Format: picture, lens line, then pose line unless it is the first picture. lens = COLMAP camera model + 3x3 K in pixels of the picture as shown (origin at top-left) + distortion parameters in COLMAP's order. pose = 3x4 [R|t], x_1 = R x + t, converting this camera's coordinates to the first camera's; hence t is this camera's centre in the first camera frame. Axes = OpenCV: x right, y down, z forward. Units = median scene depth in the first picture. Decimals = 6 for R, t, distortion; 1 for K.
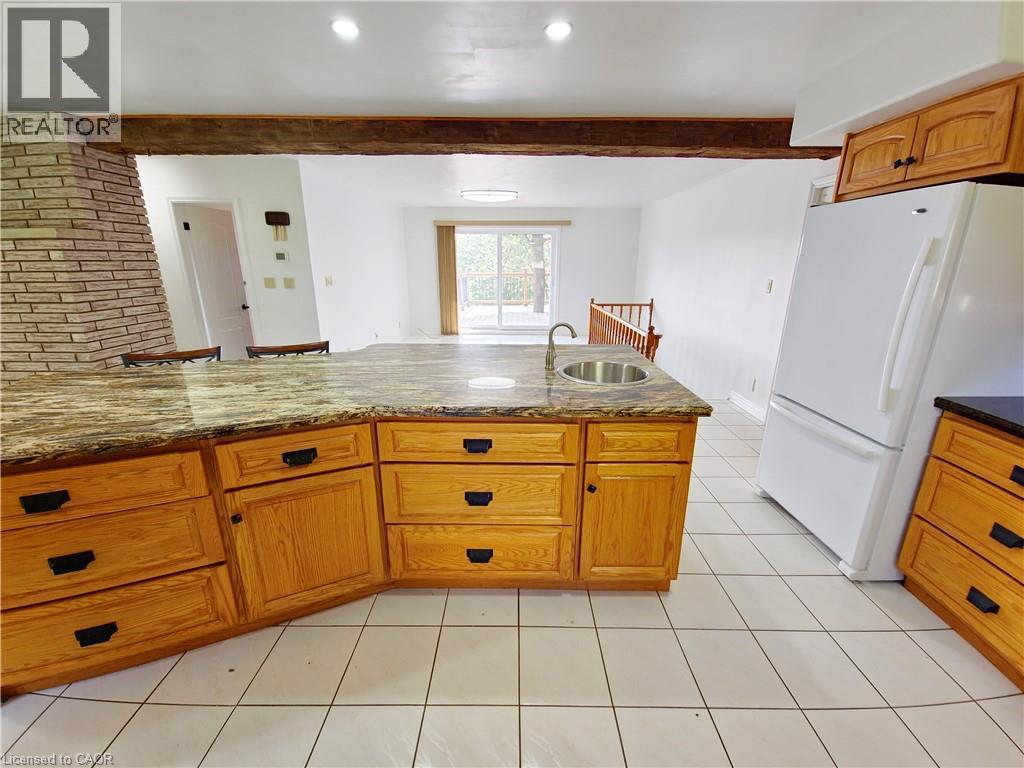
lens RADIAL K [[415.4, 0, 517.5], [0, 415.4, 383.1], [0, 0, 1]] dist [0.018515, -0.015523]
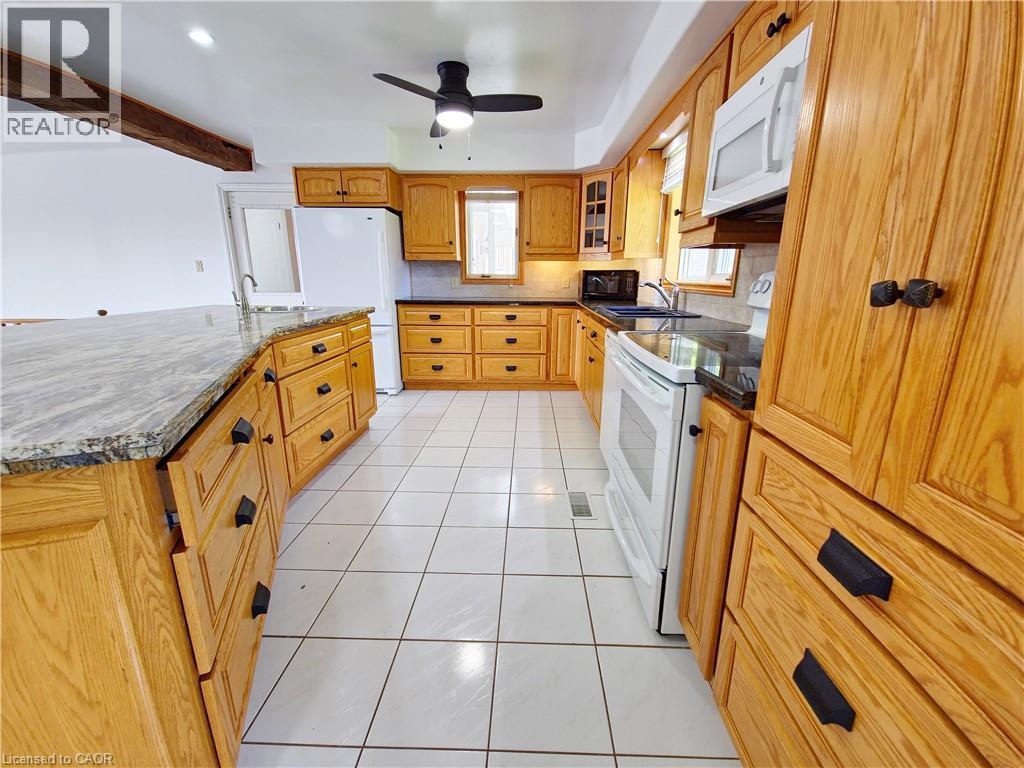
lens RADIAL K [[415.4, 0, 517.5], [0, 415.4, 383.1], [0, 0, 1]] dist [0.018515, -0.015523]
pose [[0.027968, -0.257861, 0.965777, -1.140959], [0.274115, 0.931097, 0.240664, 0.077865], [-0.961290, 0.258003, 0.096725, 0.181279]]
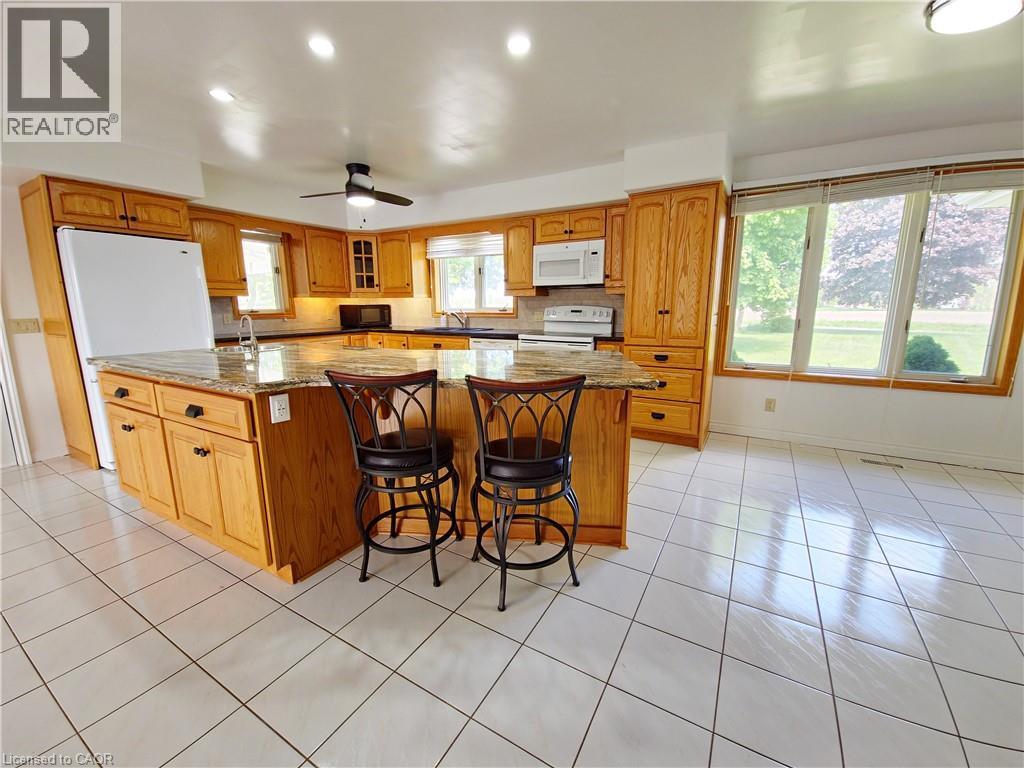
lens RADIAL K [[420.6, 0, 512.0], [0, 420.6, 384.0], [0, 0, 1]] dist [0.027703, -0.015851]
pose [[-0.857888, -0.096757, 0.504645, -1.237994], [0.144524, 0.897027, 0.417679, -0.371926], [-0.493093, 0.431255, -0.755565, 1.634111]]
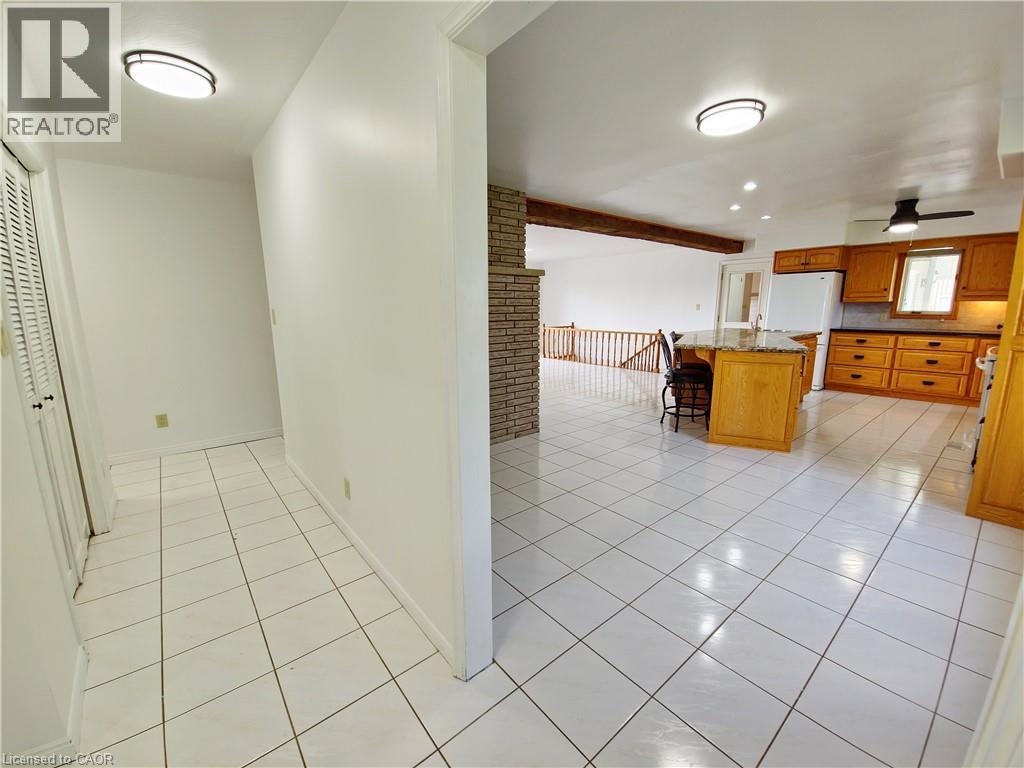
lens RADIAL K [[420.6, 0, 512.0], [0, 420.6, 384.0], [0, 0, 1]] dist [0.027703, -0.015851]
pose [[0.767361, -0.129443, 0.628014, -2.856053], [0.189767, 0.981383, -0.029596, 0.075598], [-0.612491, 0.141887, 0.777639, -0.089866]]
